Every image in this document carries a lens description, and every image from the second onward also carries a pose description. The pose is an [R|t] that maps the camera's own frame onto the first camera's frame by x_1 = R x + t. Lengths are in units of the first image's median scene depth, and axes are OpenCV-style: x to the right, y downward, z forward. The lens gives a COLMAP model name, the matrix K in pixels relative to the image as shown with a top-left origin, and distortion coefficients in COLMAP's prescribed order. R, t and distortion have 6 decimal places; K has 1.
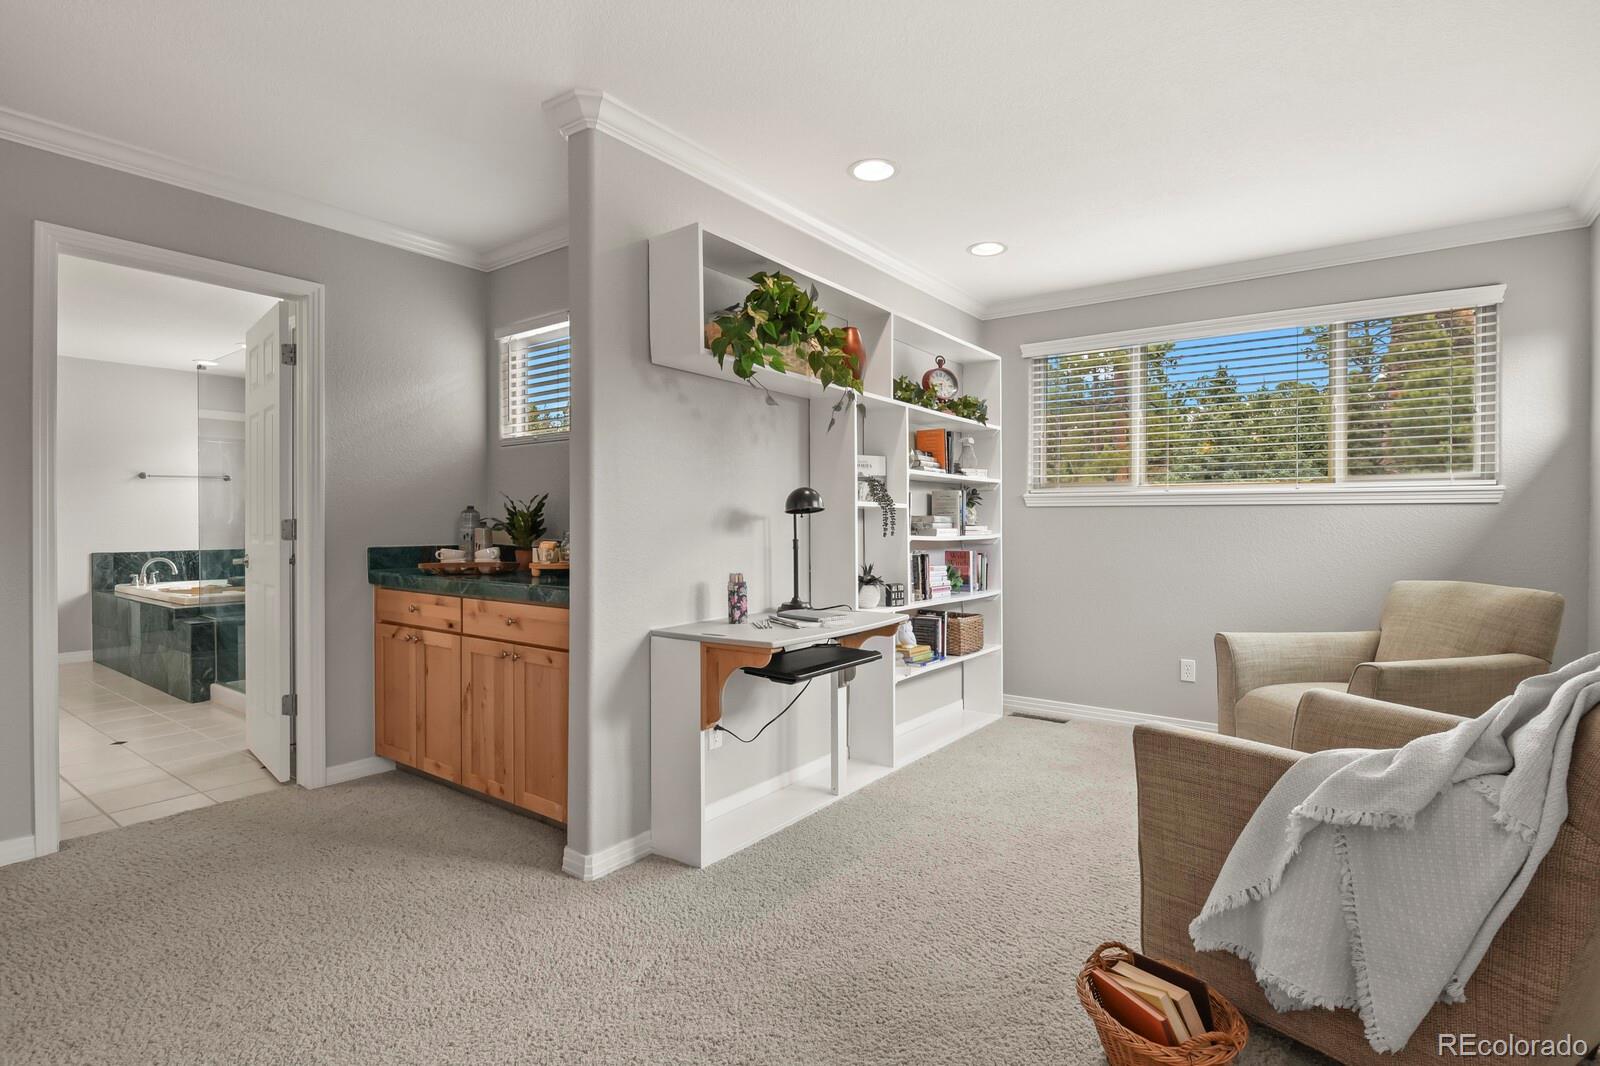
lens RADIAL K [[775.1, 0, 809.3], [0, 775.1, 525.6], [0, 0, 1]] dist [-0.003230, -0.004703]
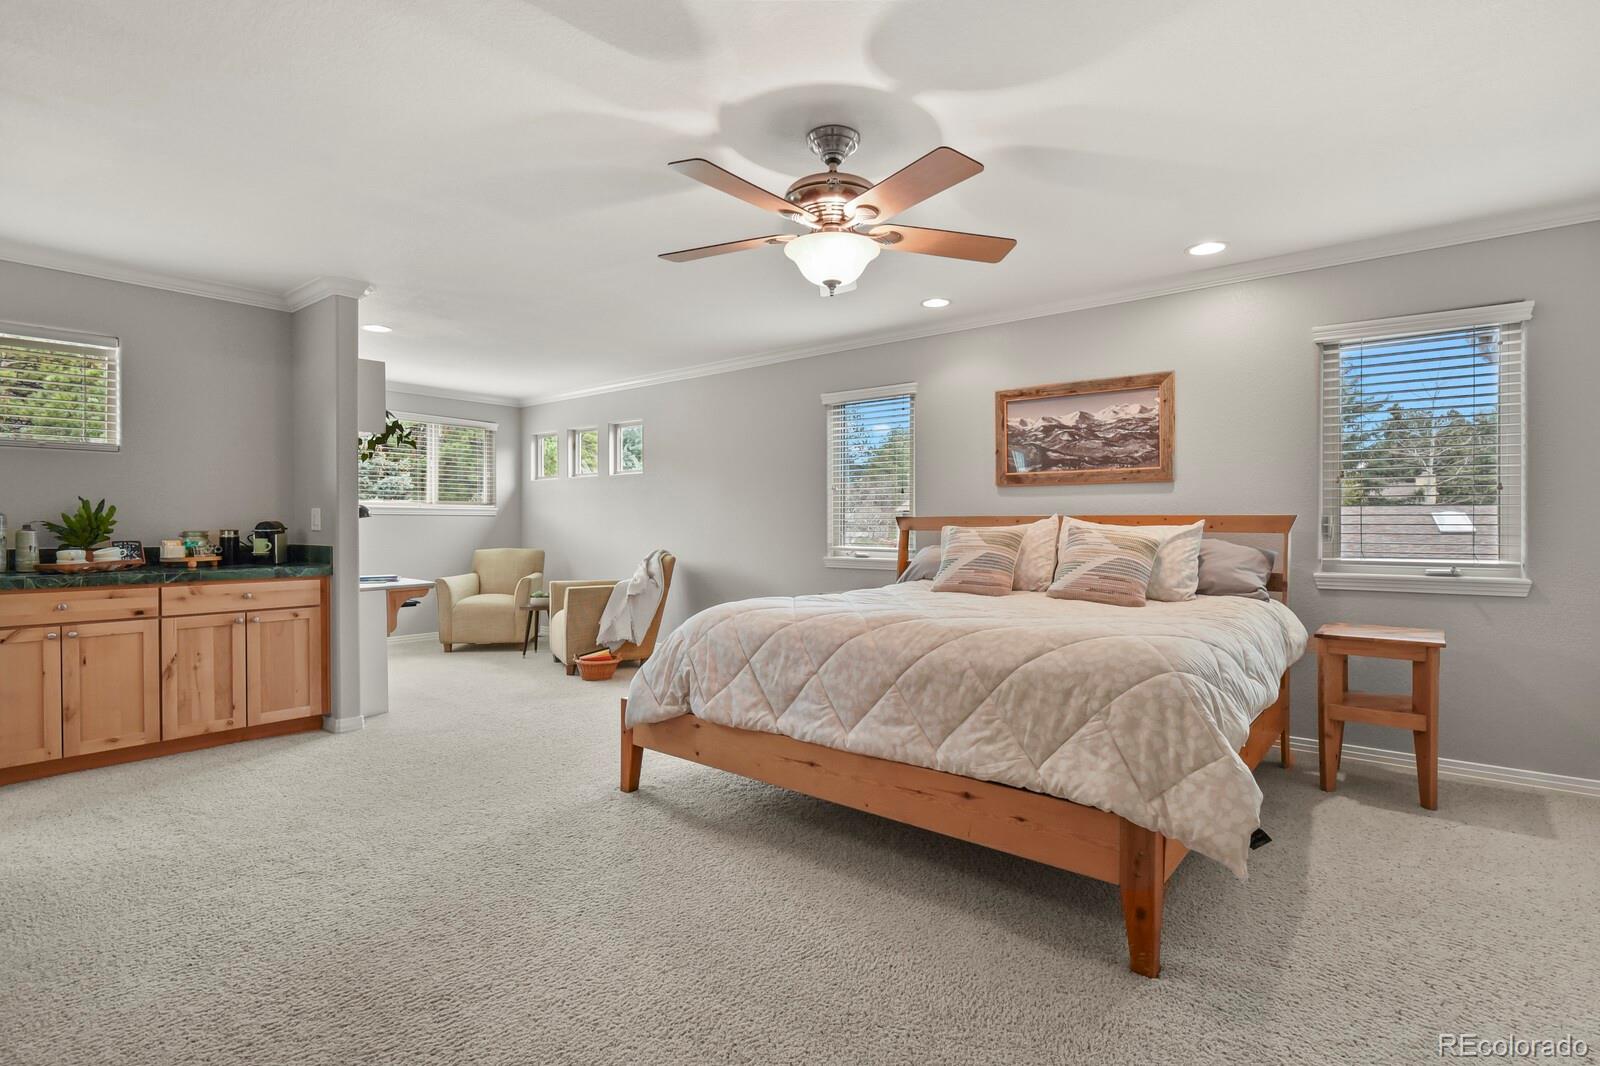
lens RADIAL K [[775.1, 0, 803.6], [0, 775.1, 526.5], [0, 0, 1]] dist [-0.003230, -0.004703]
pose [[0.056174, -0.005745, 0.998404, -1.468238], [0.004059, 0.999976, 0.005526, -0.005069], [-0.998413, 0.003742, 0.056196, -0.076144]]
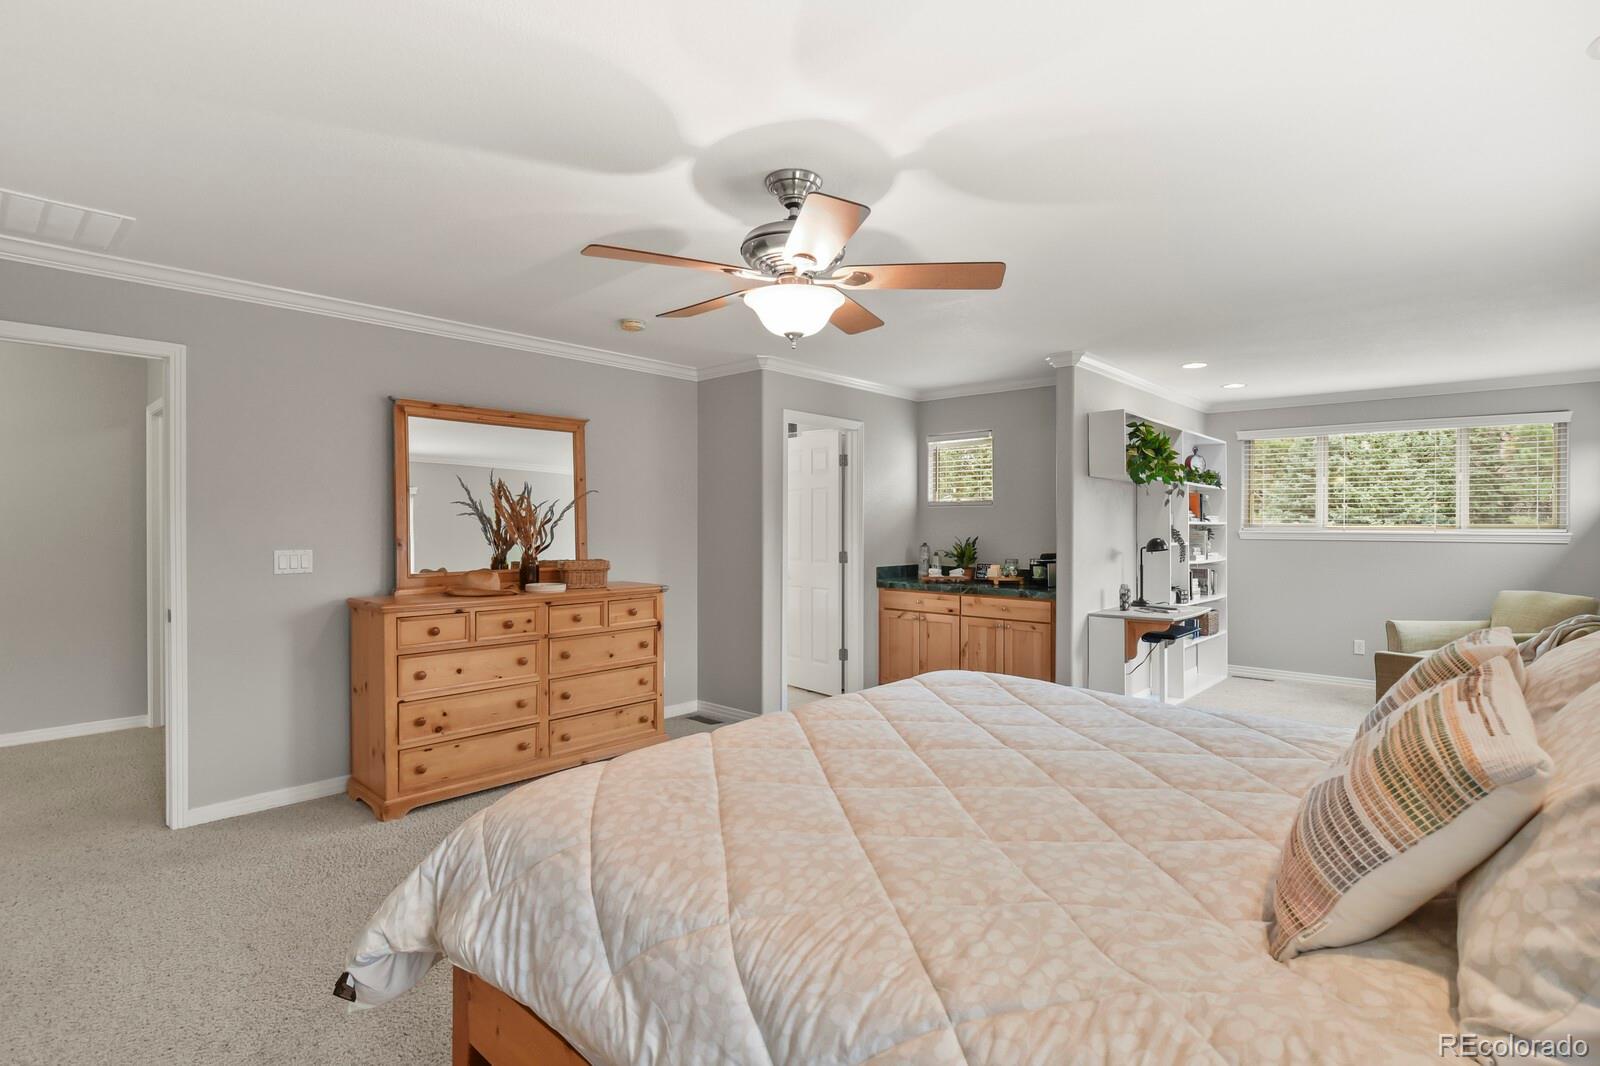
lens RADIAL K [[775.1, 0, 805.8], [0, 775.1, 529.1], [0, 0, 1]] dist [-0.003230, -0.004703]
pose [[0.995264, 0.000822, -0.097206, -0.582466], [-0.000793, 1.000000, 0.000346, -0.061832], [0.097207, -0.000267, 0.995264, -0.815138]]
